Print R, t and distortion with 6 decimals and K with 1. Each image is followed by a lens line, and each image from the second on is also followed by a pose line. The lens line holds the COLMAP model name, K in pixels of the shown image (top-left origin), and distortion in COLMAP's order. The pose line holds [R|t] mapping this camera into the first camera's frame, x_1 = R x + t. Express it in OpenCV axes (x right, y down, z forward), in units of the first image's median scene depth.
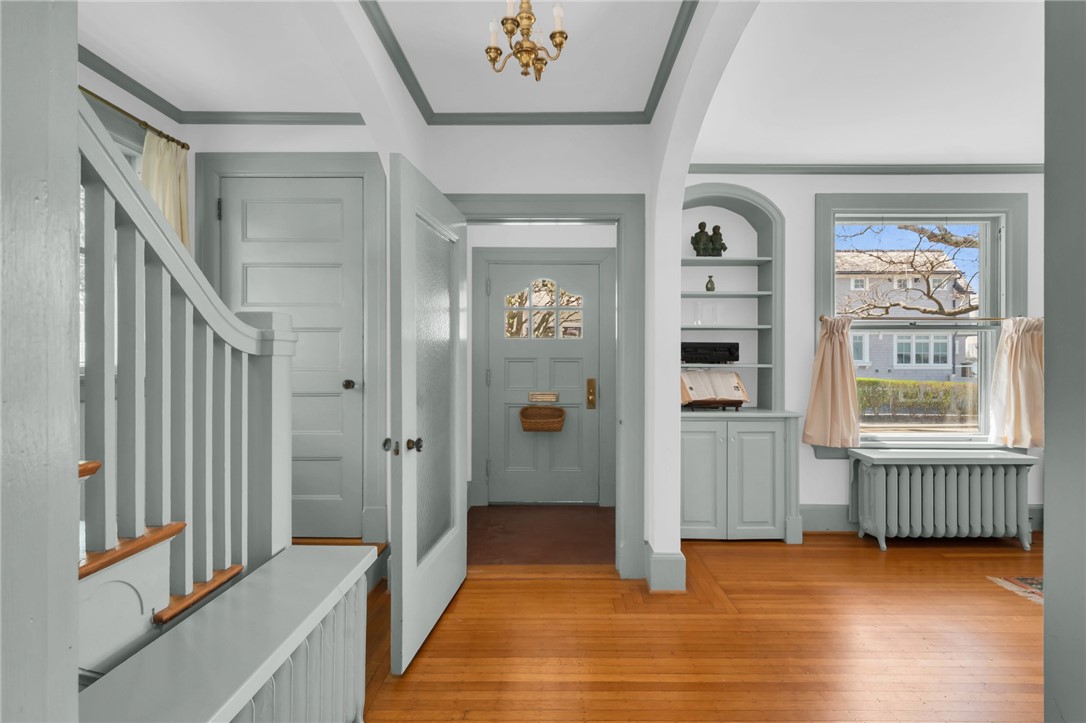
lens RADIAL K [[503.6, 0, 542.4], [0, 503.6, 358.6], [0, 0, 1]] dist [0.000852, -0.000399]
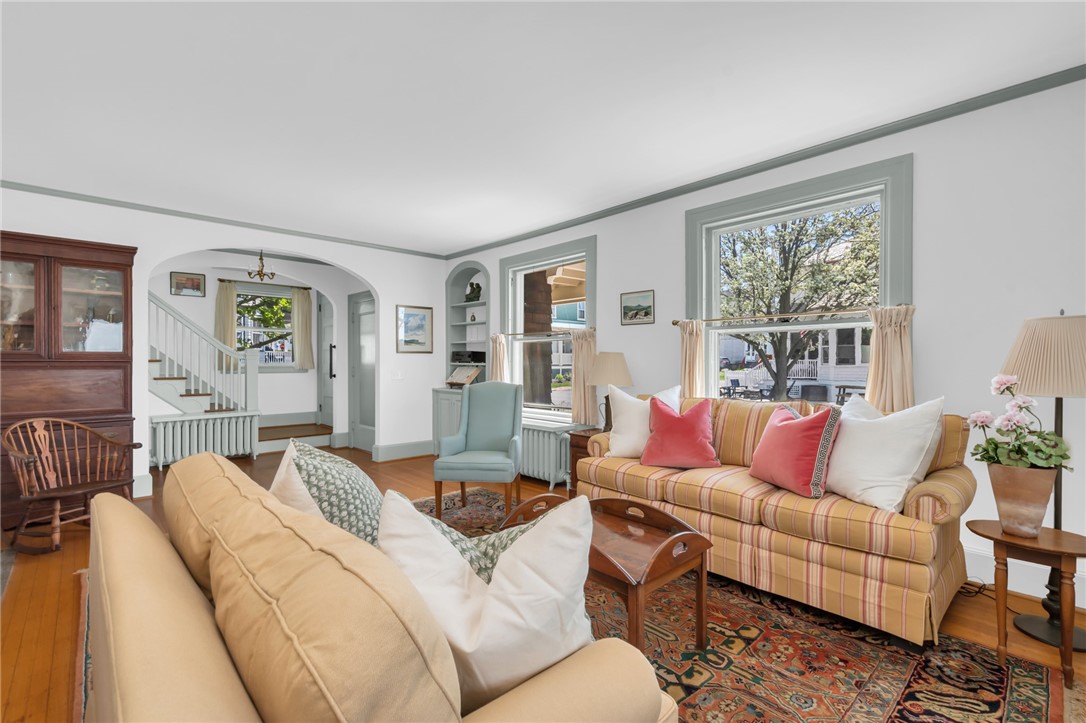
lens RADIAL K [[481.9, 0, 543.0], [0, 481.9, 361.5], [0, 0, 1]] dist [0.004167, -0.000139]
pose [[0.696496, -0.003188, -0.717553, 1.792022], [0.000984, 0.999993, -0.003488, 0.011754], [0.717560, 0.001723, 0.696495, 0.011252]]
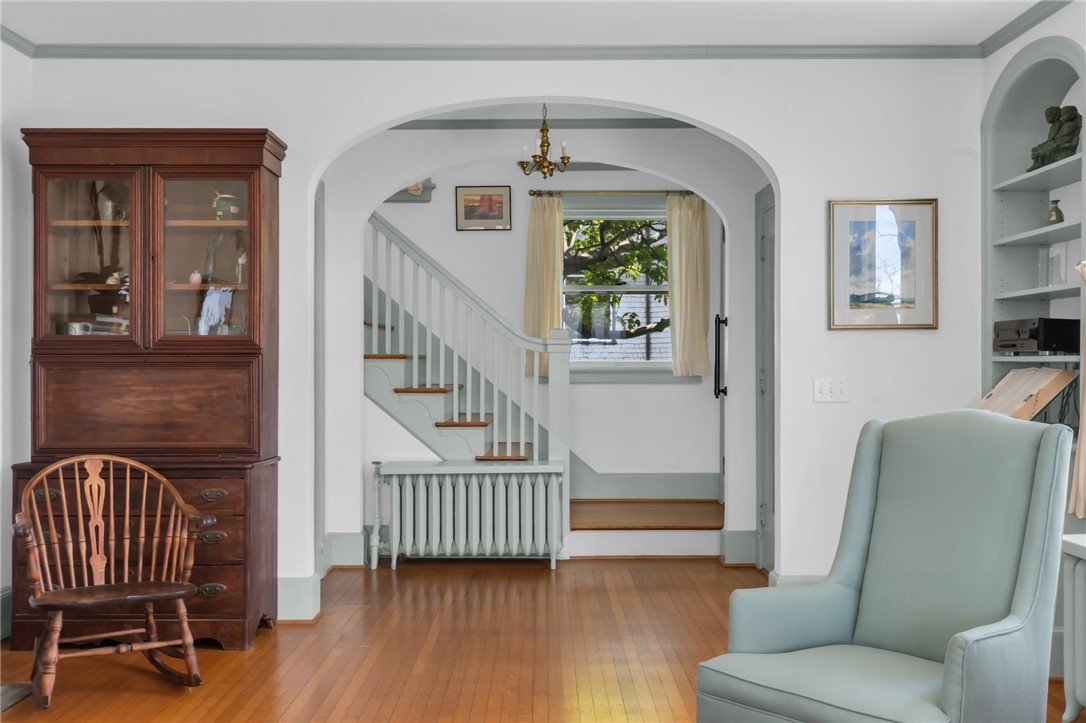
lens RADIAL K [[1077.2, 0, 543.8], [0, 1077.2, 373.0], [0, 0, 1]] dist [0.020429, 0.010081]
pose [[0.027958, 0.002480, -0.999606, 1.610600], [0.001371, 0.999996, 0.002520, 0.026945], [0.999608, -0.001441, 0.027954, 0.416124]]
